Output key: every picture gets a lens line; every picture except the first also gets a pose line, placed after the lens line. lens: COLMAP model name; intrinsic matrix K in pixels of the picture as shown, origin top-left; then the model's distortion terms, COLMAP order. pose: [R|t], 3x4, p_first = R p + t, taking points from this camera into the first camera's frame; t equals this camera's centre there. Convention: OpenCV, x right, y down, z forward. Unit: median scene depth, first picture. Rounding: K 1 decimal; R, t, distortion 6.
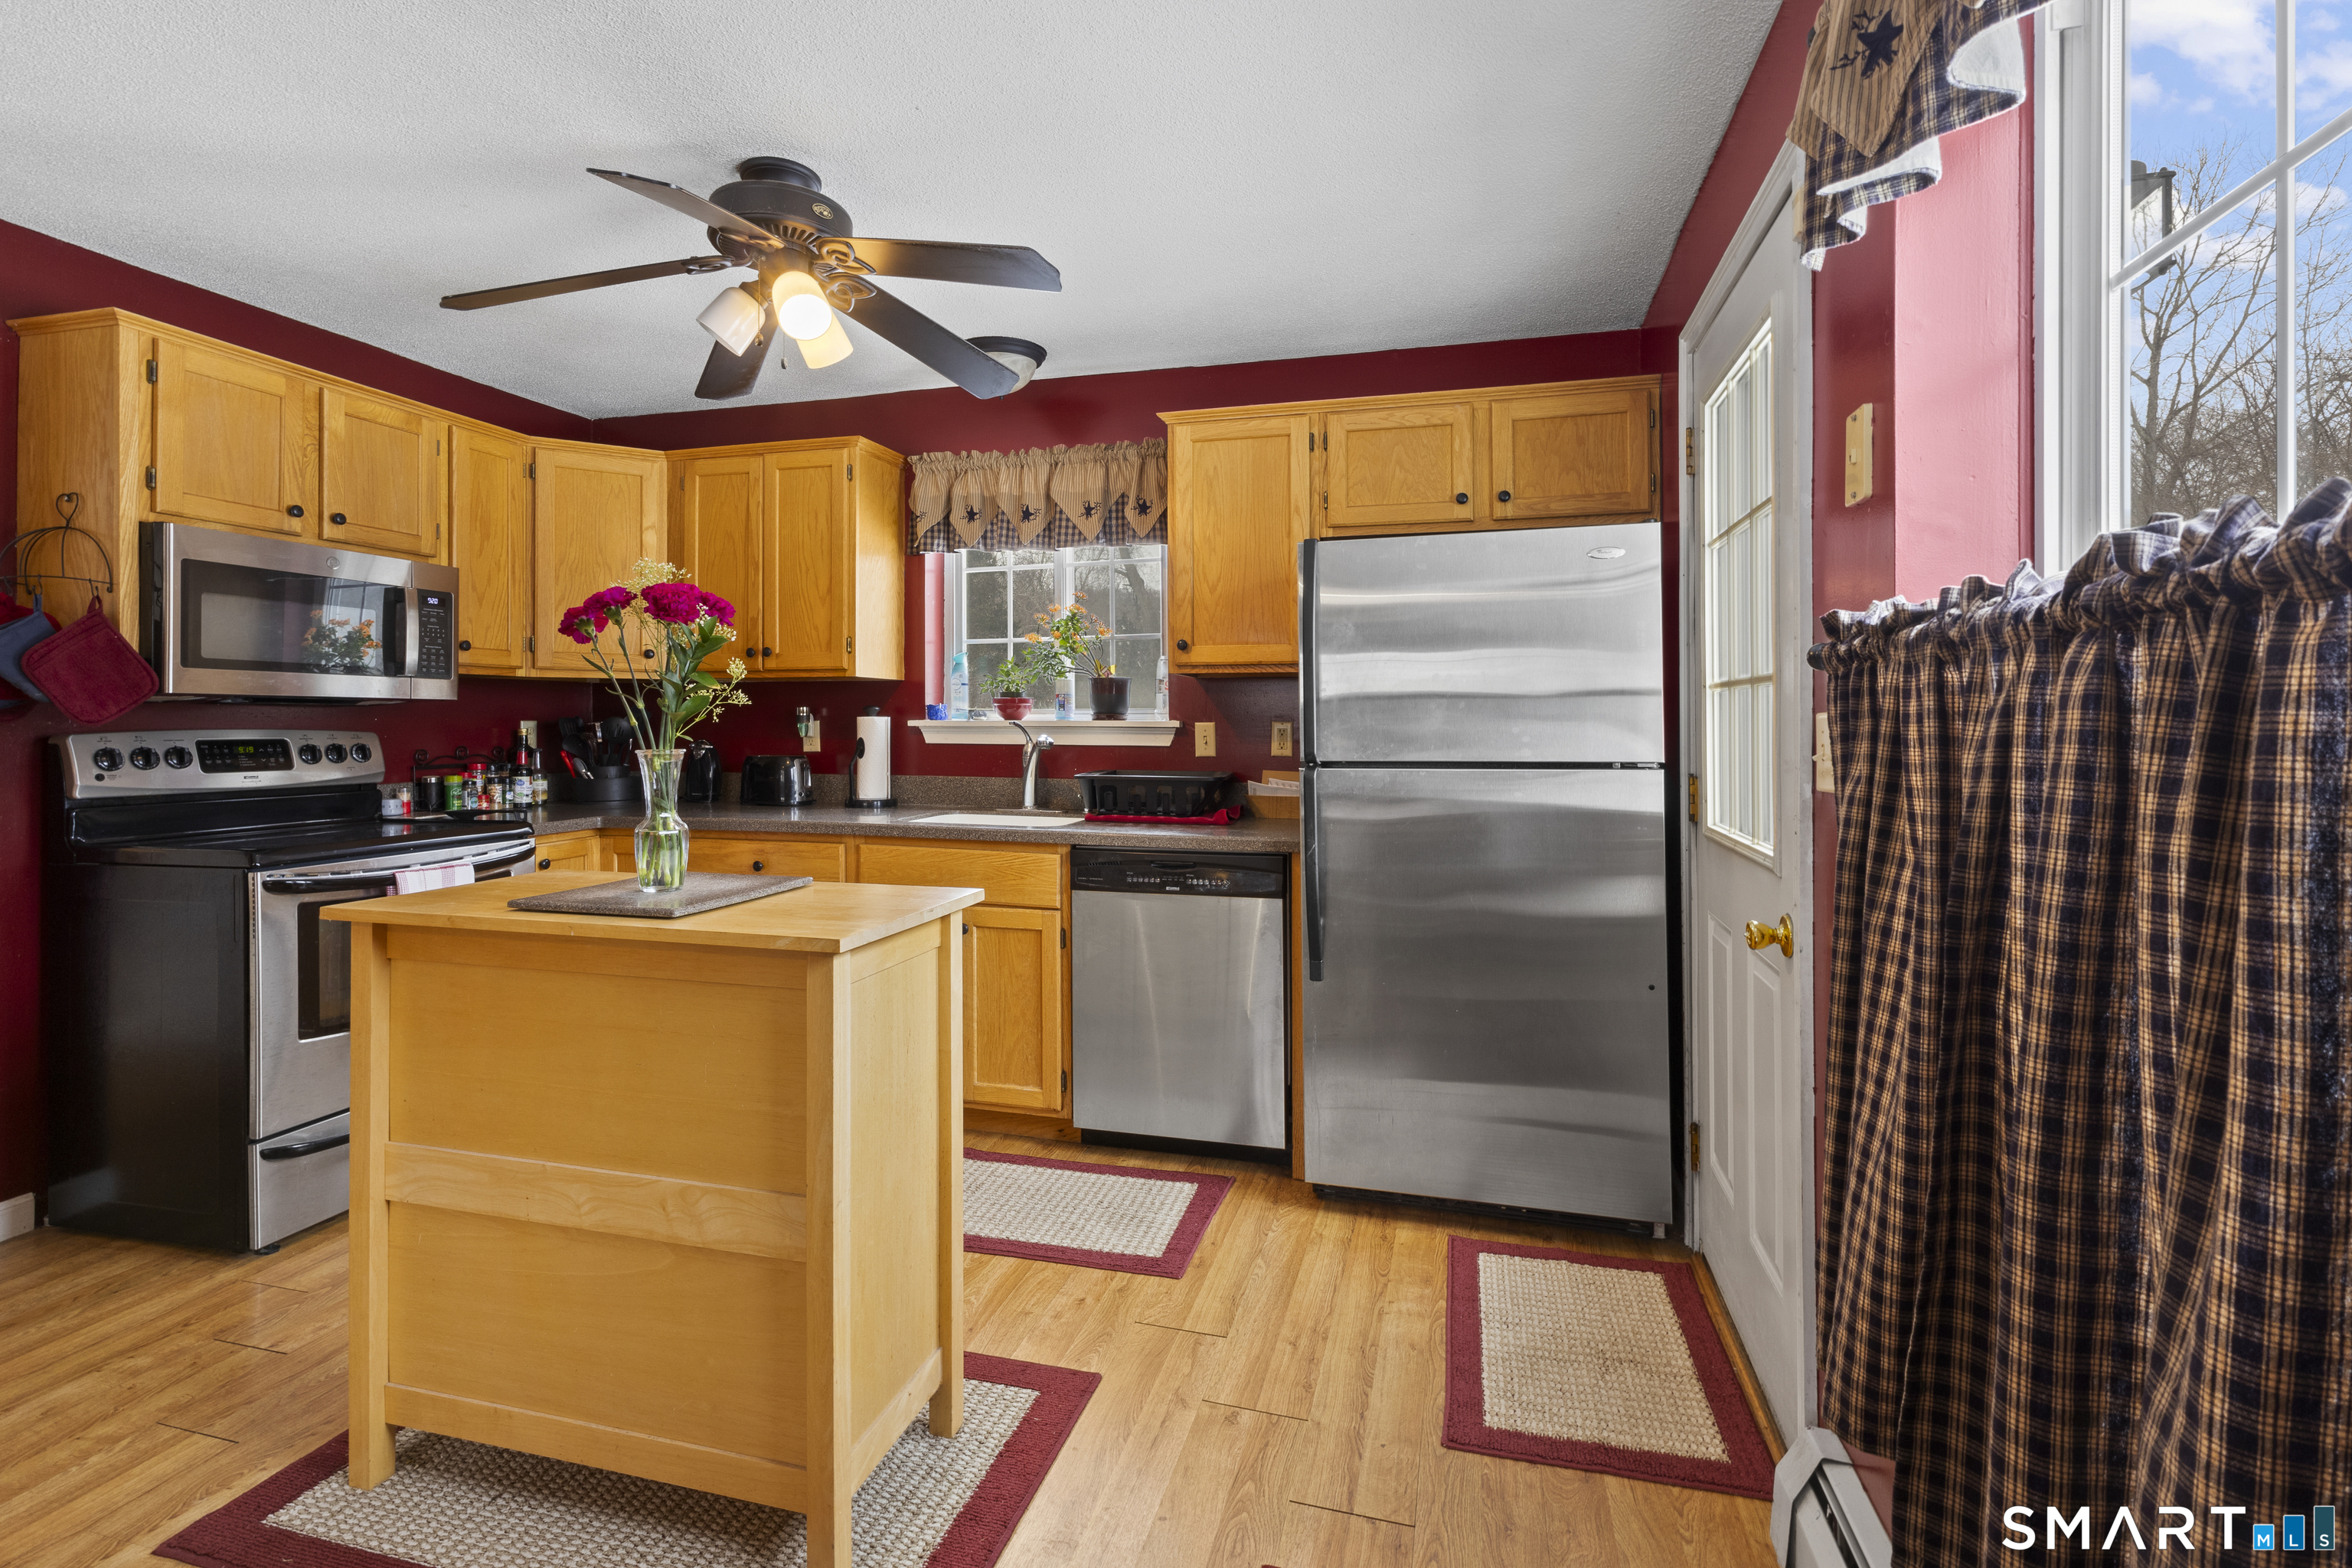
lens RADIAL K [[1124.9, 0, 1150.8], [0, 1124.9, 723.1], [0, 0, 1]] dist [0.002403, 0.000014]
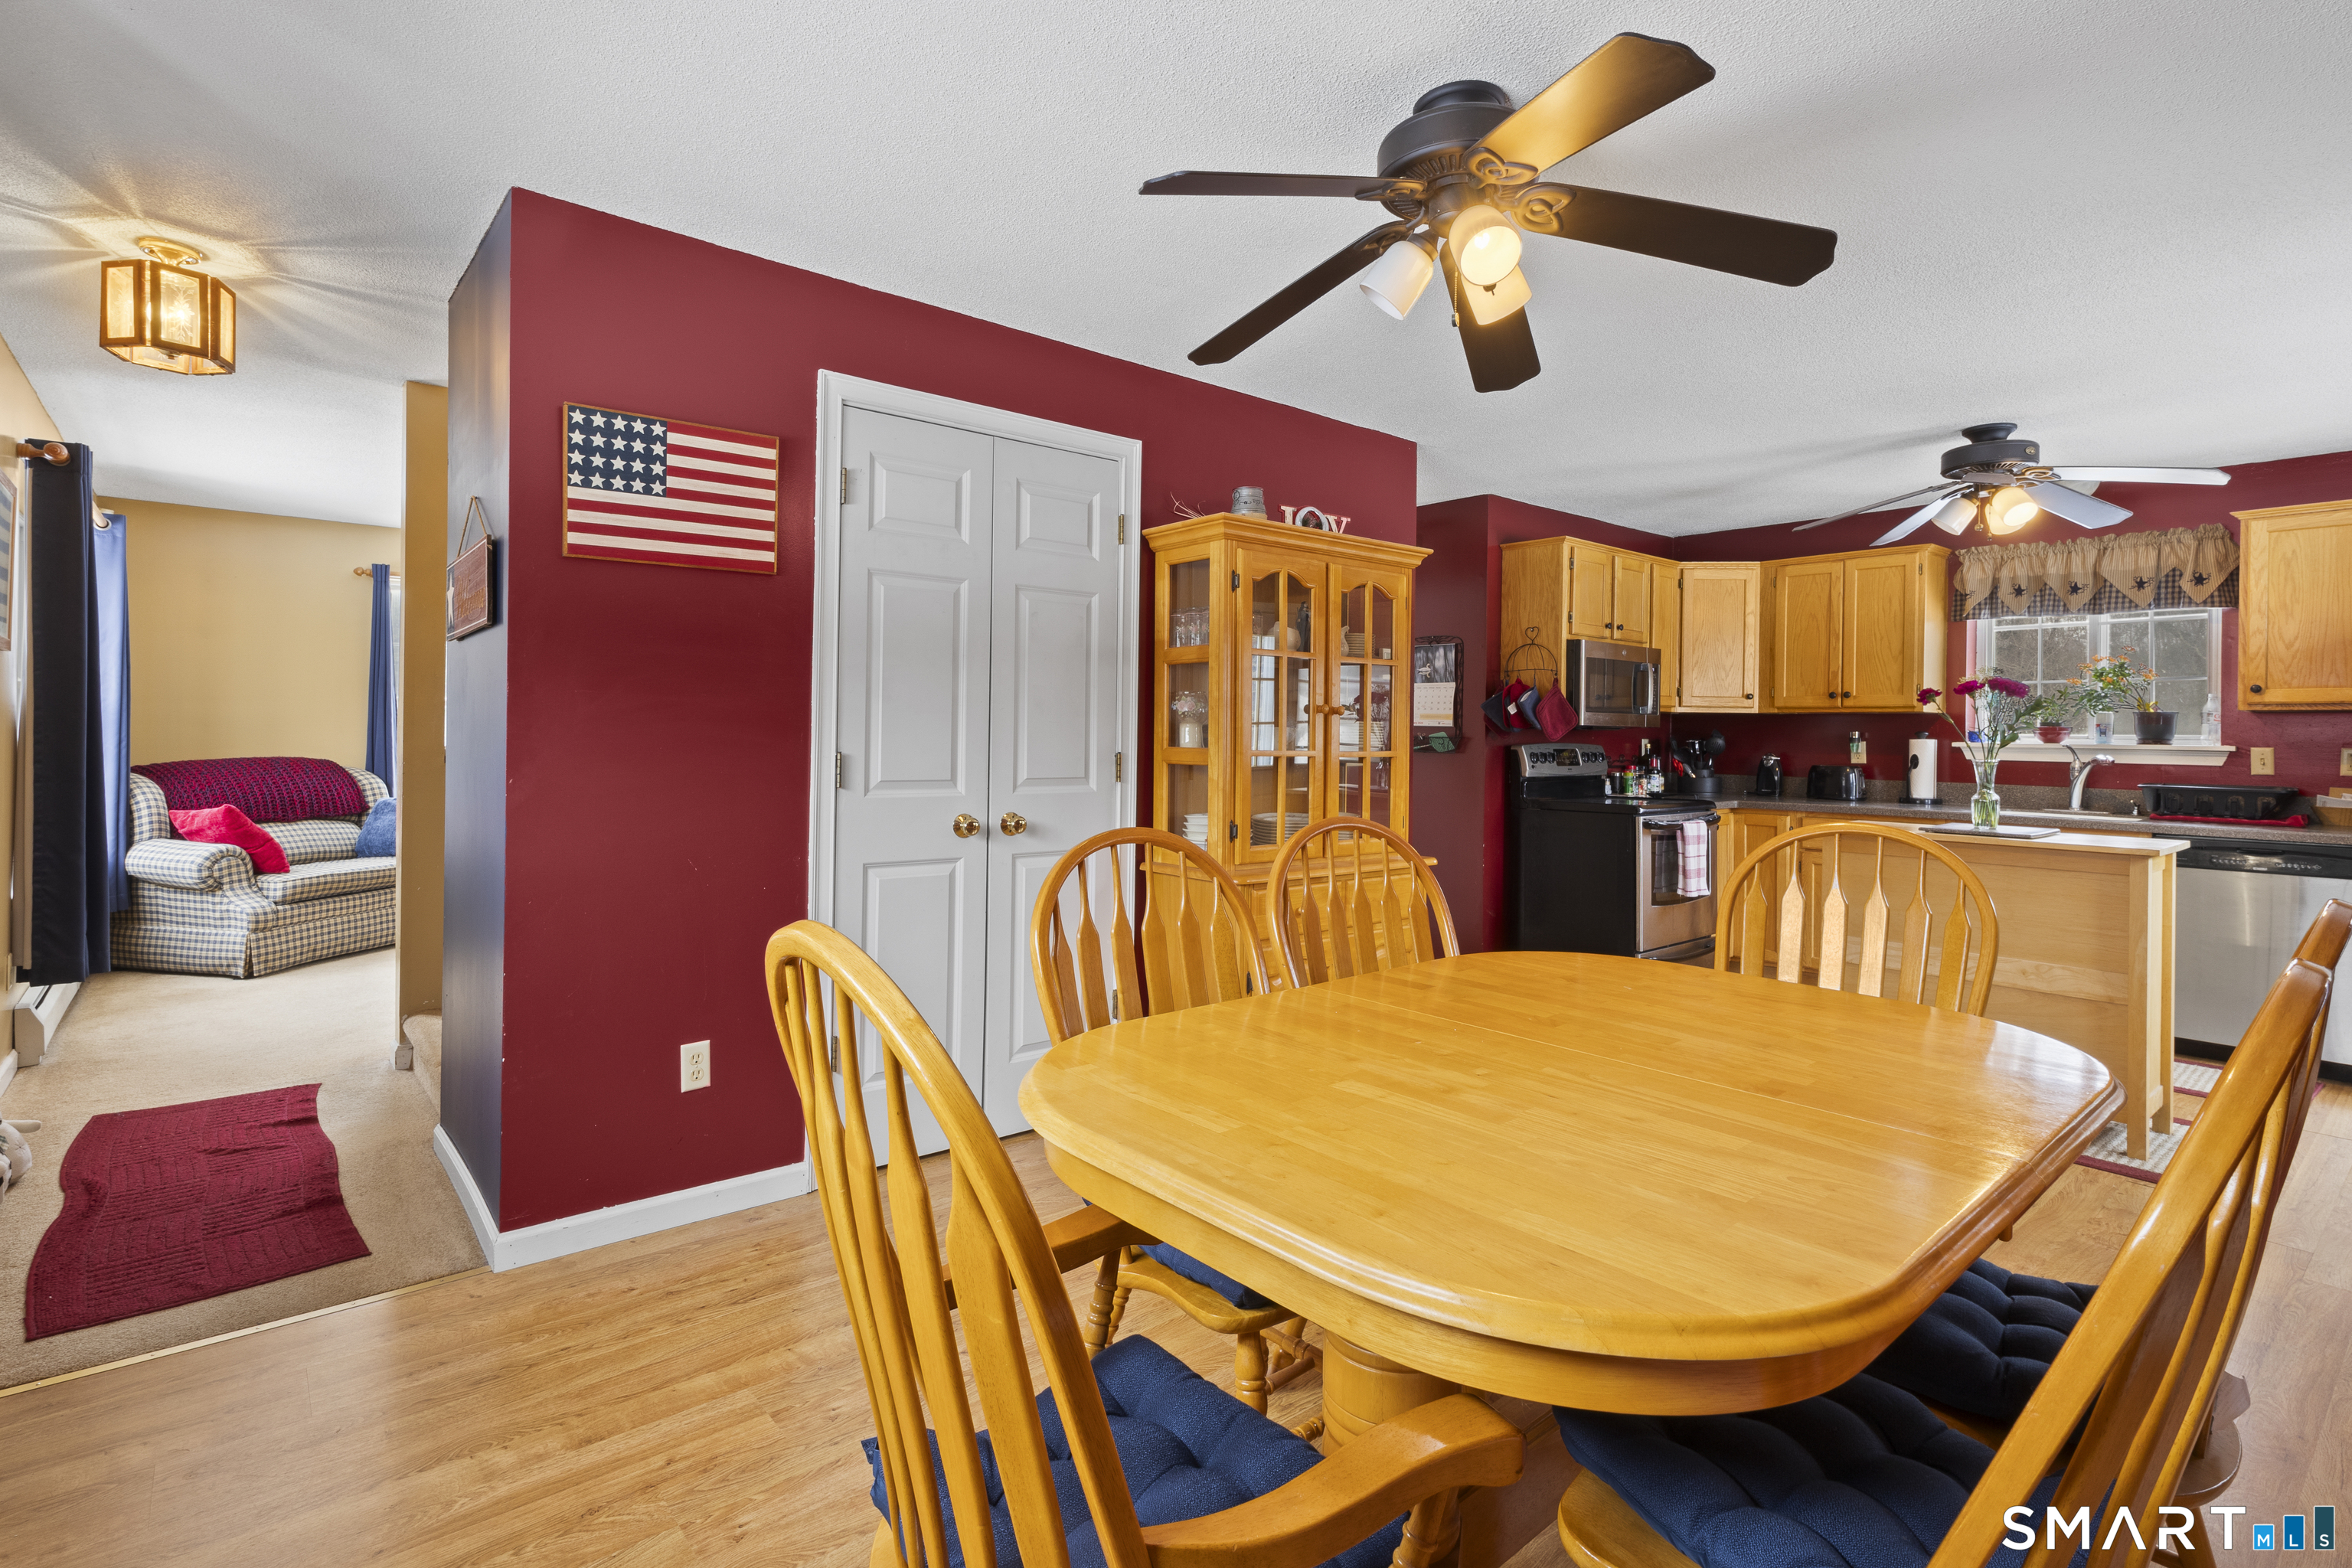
lens RADIAL K [[1124.9, 0, 1139.8], [0, 1124.9, 749.6], [0, 0, 1]] dist [0.002403, 0.000014]
pose [[0.820821, 0.017348, -0.570922, -0.257896], [-0.010655, 0.999830, 0.015063, -0.003809], [0.571086, -0.006281, 0.820866, -0.737590]]
